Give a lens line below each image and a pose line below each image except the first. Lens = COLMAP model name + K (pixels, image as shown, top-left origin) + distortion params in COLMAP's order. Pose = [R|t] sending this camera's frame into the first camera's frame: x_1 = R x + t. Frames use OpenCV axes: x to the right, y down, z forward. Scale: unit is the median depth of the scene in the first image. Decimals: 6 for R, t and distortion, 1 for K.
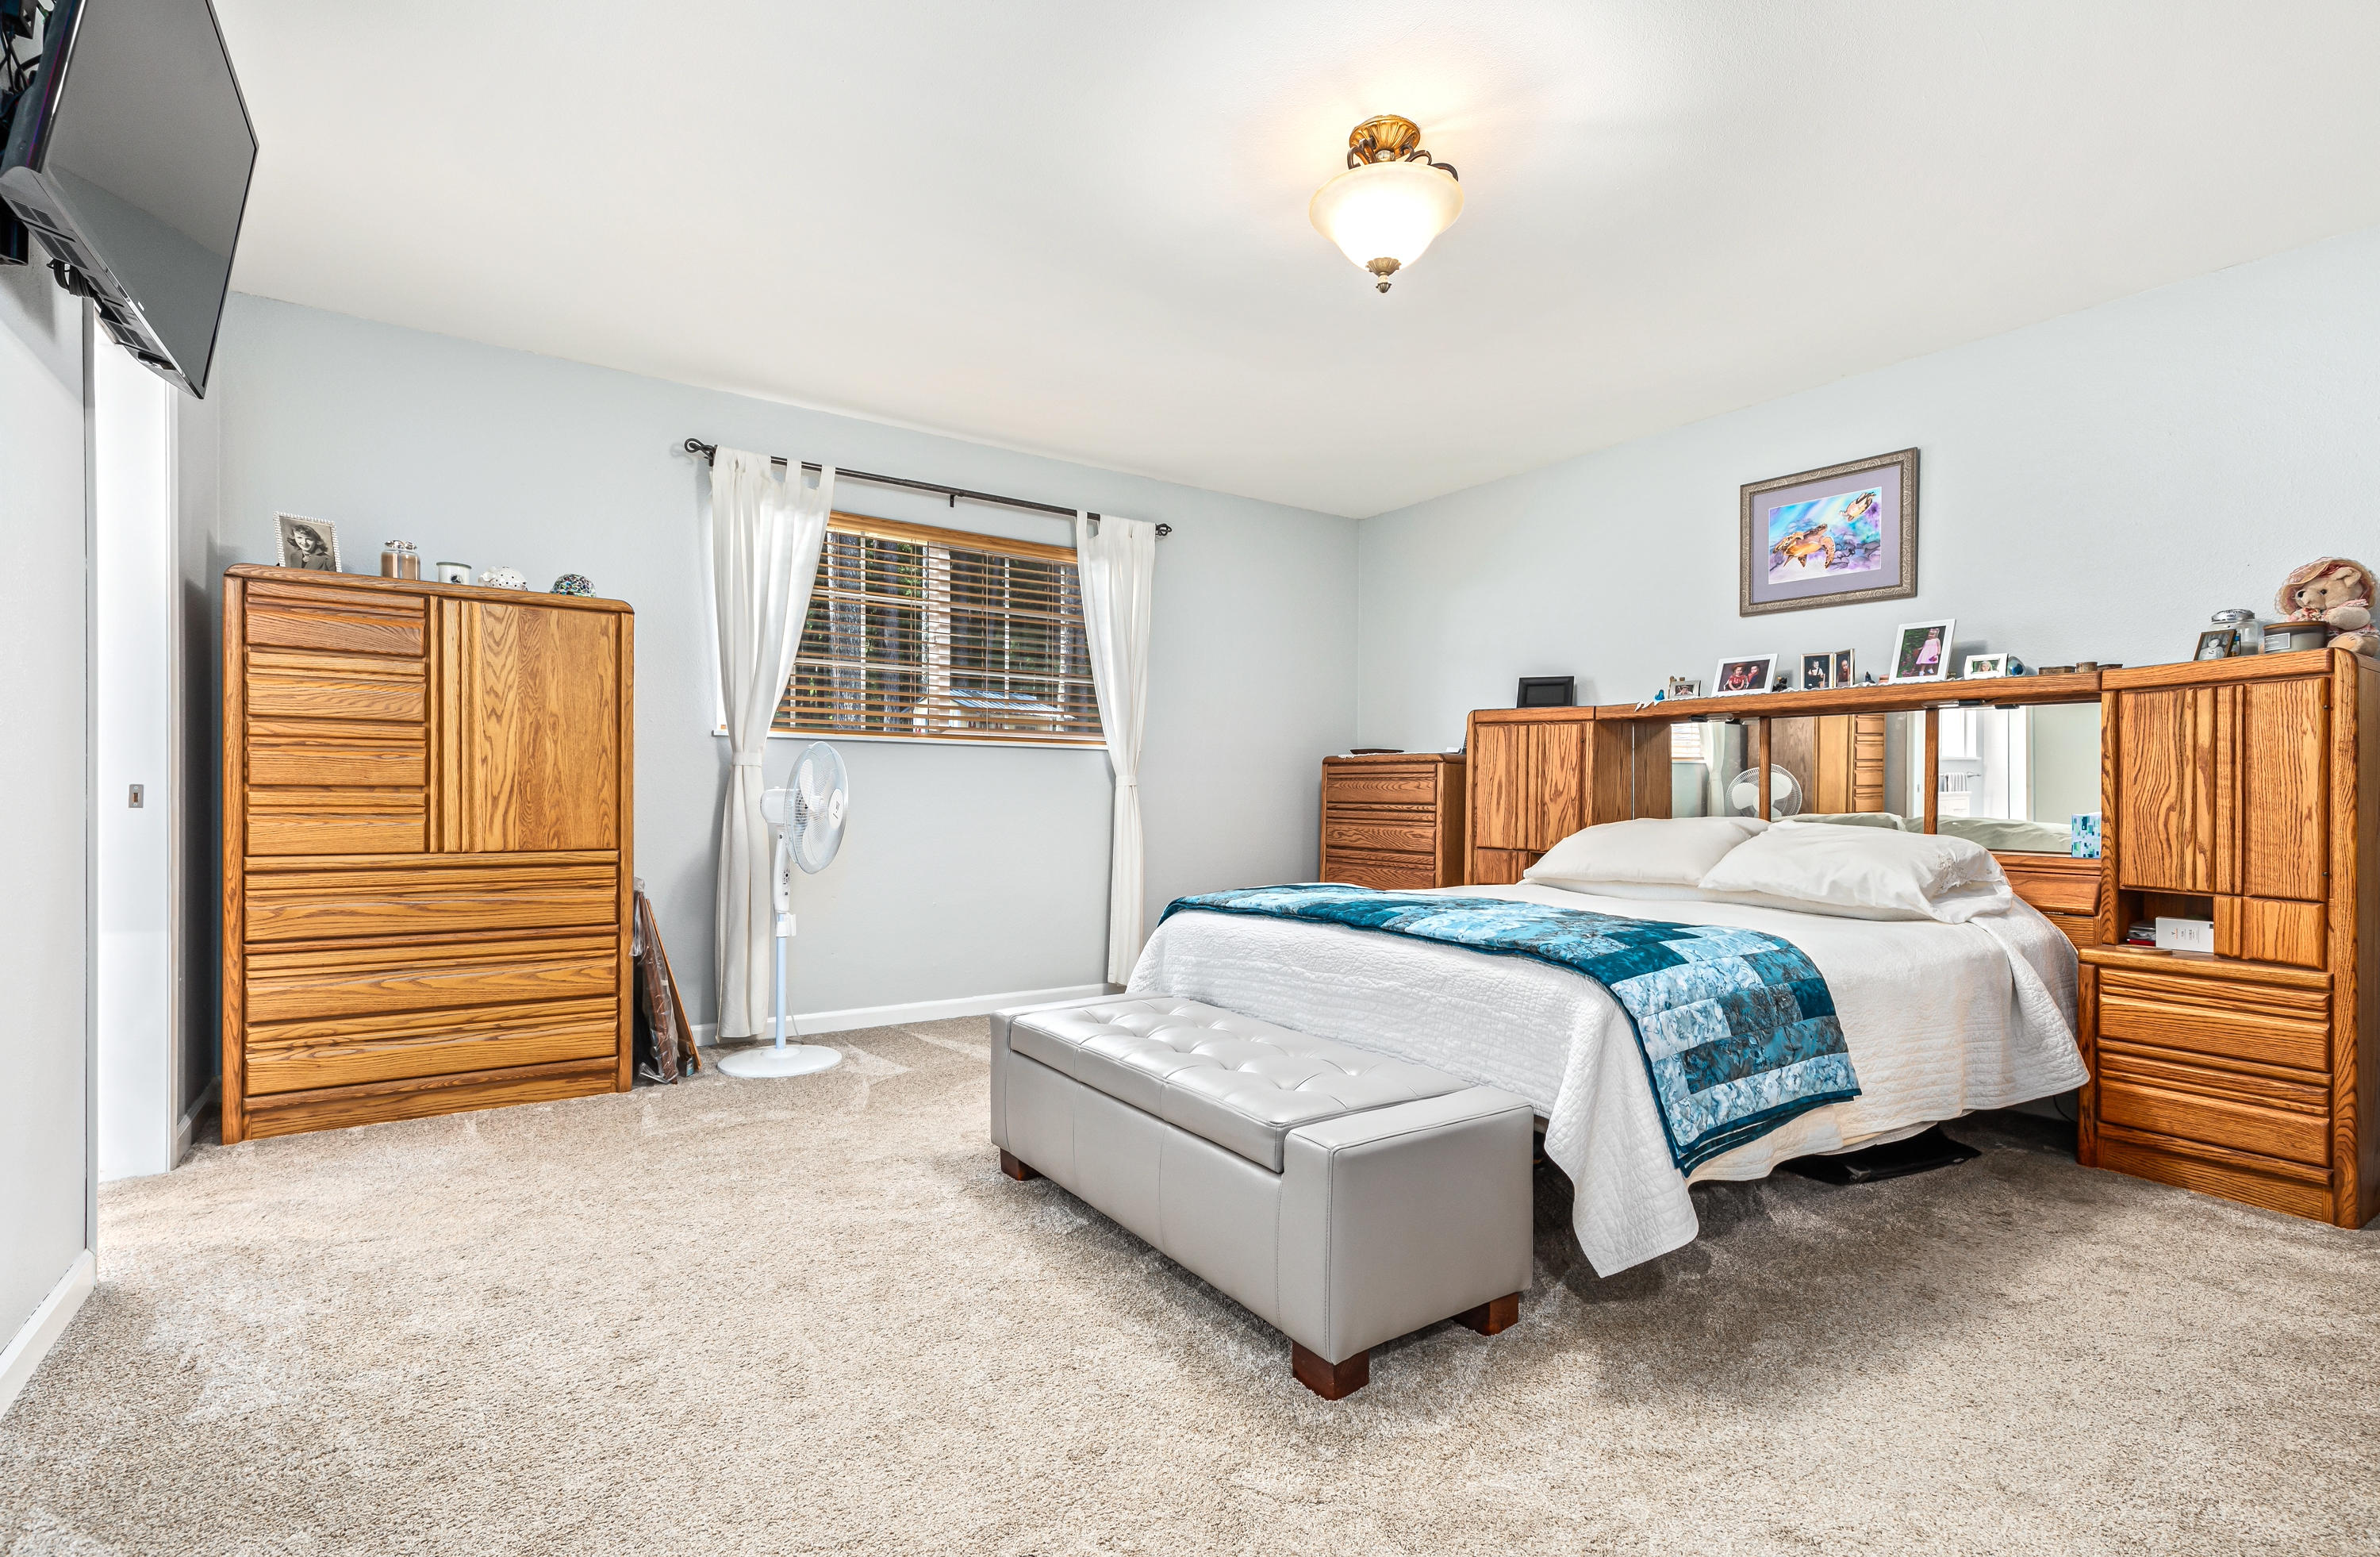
lens RADIAL K [[1109.9, 0, 1194.3], [0, 1109.9, 761.6], [0, 0, 1]] dist [0.002825, 0.000369]
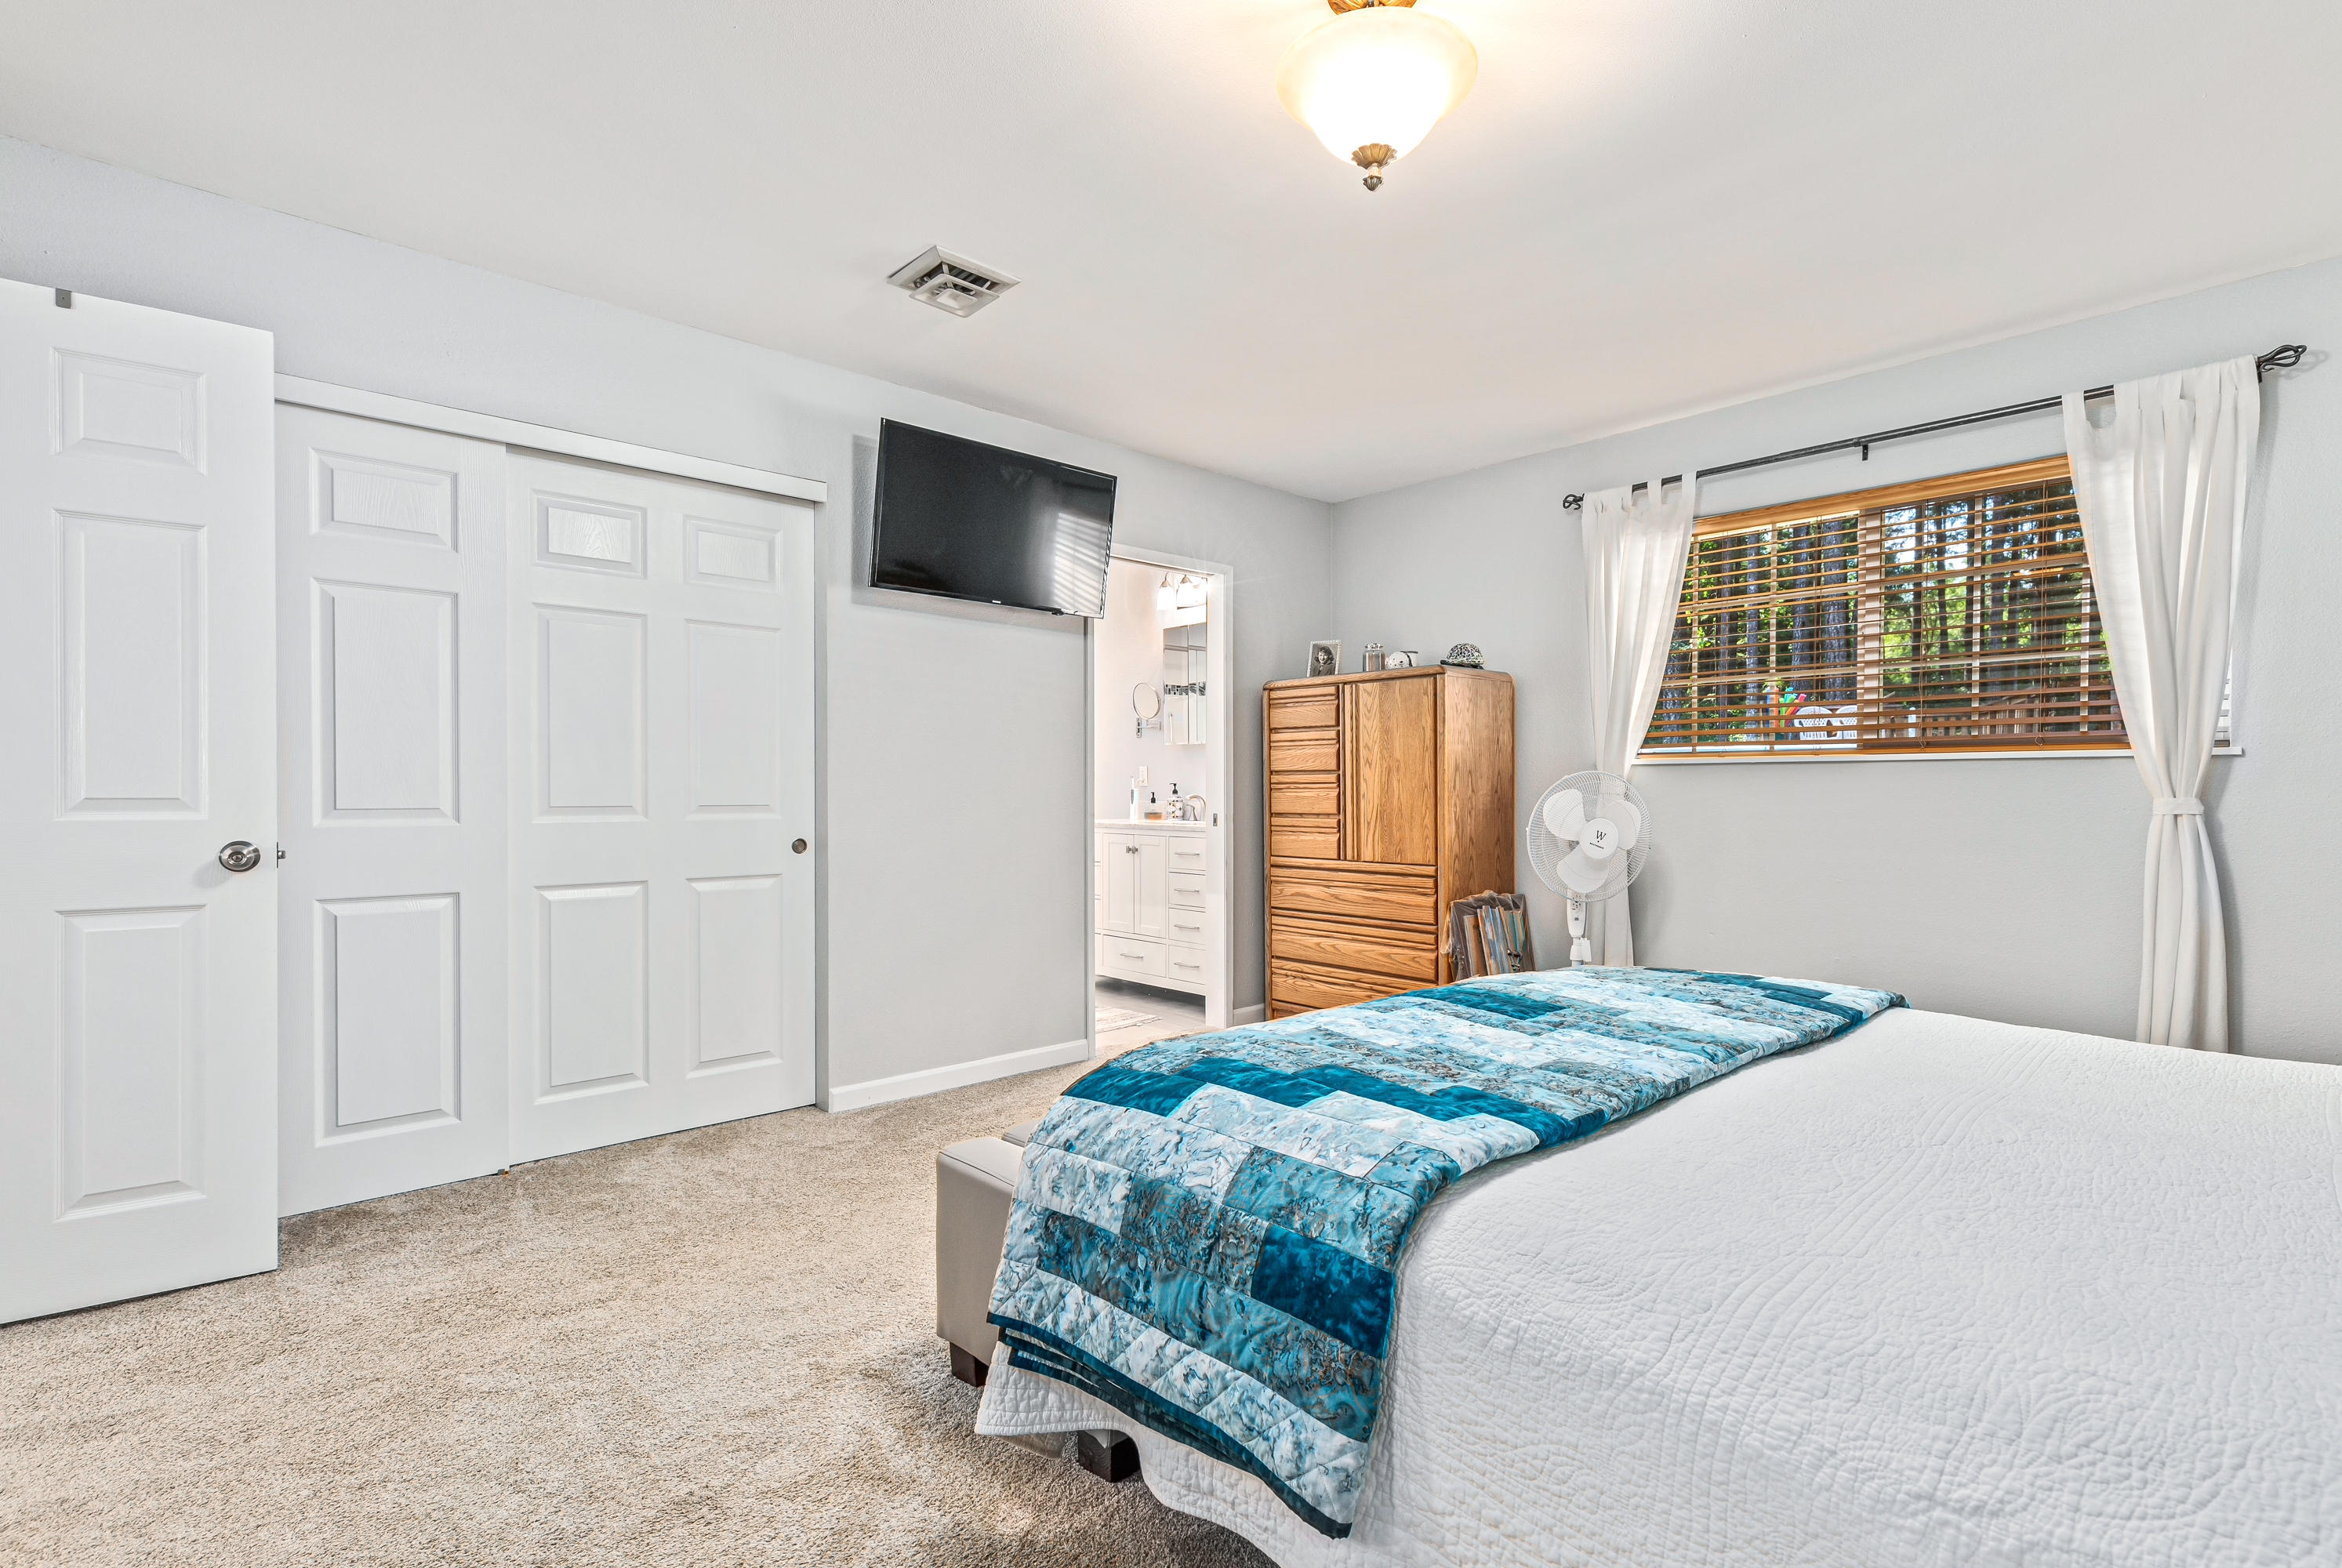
lens RADIAL K [[1074.2, 0, 1171.0], [0, 1074.2, 784.0], [0, 0, 1]] dist [0.001575, -0.000256]
pose [[0.154518, -0.019222, -0.987803, 0.644002], [0.031250, 0.999406, -0.014559, -0.004076], [0.987496, -0.028619, 0.155027, 0.542524]]
